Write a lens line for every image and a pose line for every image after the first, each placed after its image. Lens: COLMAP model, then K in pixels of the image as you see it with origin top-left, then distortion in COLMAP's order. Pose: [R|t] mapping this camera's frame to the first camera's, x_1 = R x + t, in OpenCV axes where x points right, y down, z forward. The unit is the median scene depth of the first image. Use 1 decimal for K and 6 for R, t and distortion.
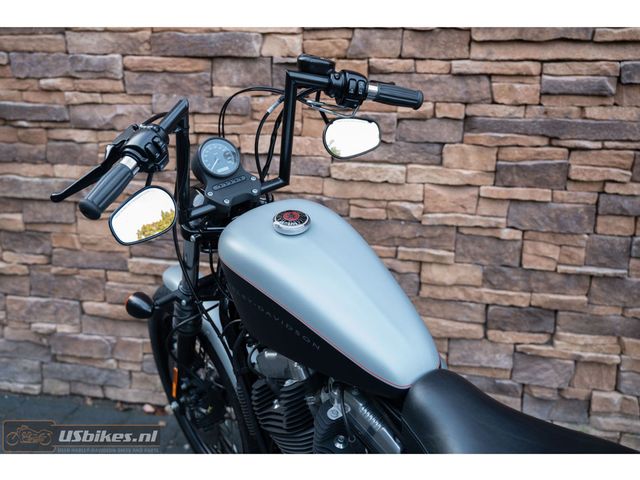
lens RADIAL K [[727.7, 0, 280.9], [0, 727.7, 212.4], [0, 0, 1]] dist [0.010457, 0.149502]
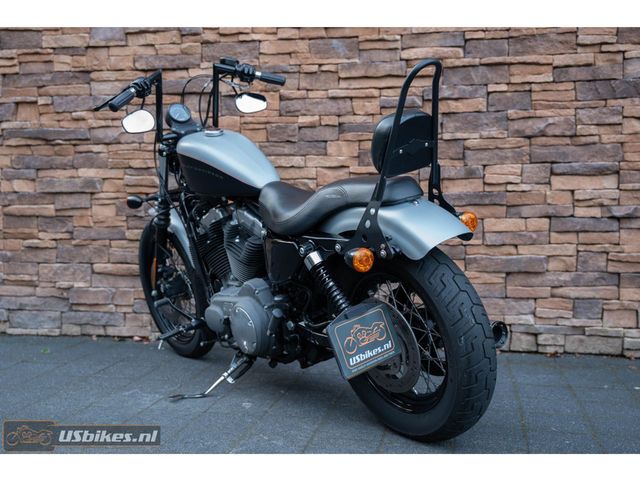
lens RADIAL K [[783.2, 0, 309.7], [0, 783.2, 231.2], [0, 0, 1]] dist [0.013976, 0.082134]
pose [[0.999430, -0.008849, 0.032567, 0.127524], [0.015009, 0.980870, -0.194084, 0.435215], [-0.030227, 0.194462, 0.980444, -0.653916]]
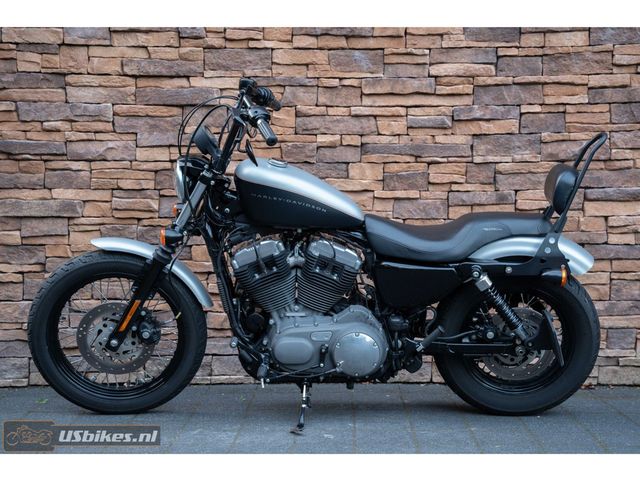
lens RADIAL K [[1155.9, 0, 339.1], [0, 1155.9, 271.8], [0, 0, 1]] dist [0.307773, 0.028075]
pose [[0.973076, -0.019855, 0.229627, -0.340027], [0.059564, 0.984102, -0.167321, 0.515921], [-0.222654, 0.176493, 0.958788, -1.212955]]
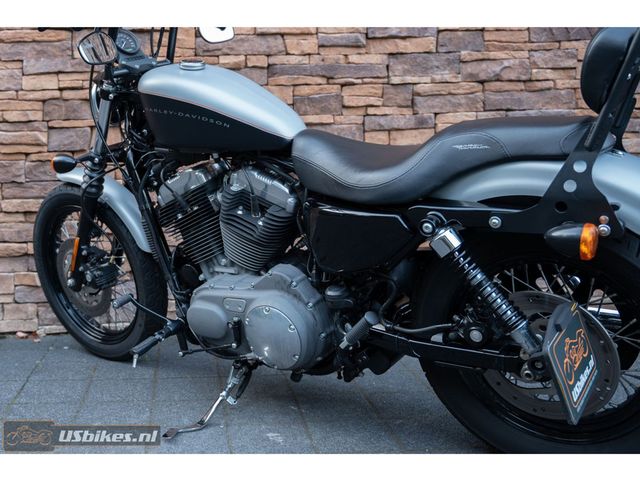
lens RADIAL K [[710.6, 0, 194.7], [0, 710.6, 207.3], [0, 0, 1]] dist [-0.090593, 0.061516]
pose [[0.969448, -0.046168, 0.240911, -0.208085], [0.085749, 0.983949, -0.156497, 0.320112], [-0.229819, 0.172374, 0.957847, -0.185619]]
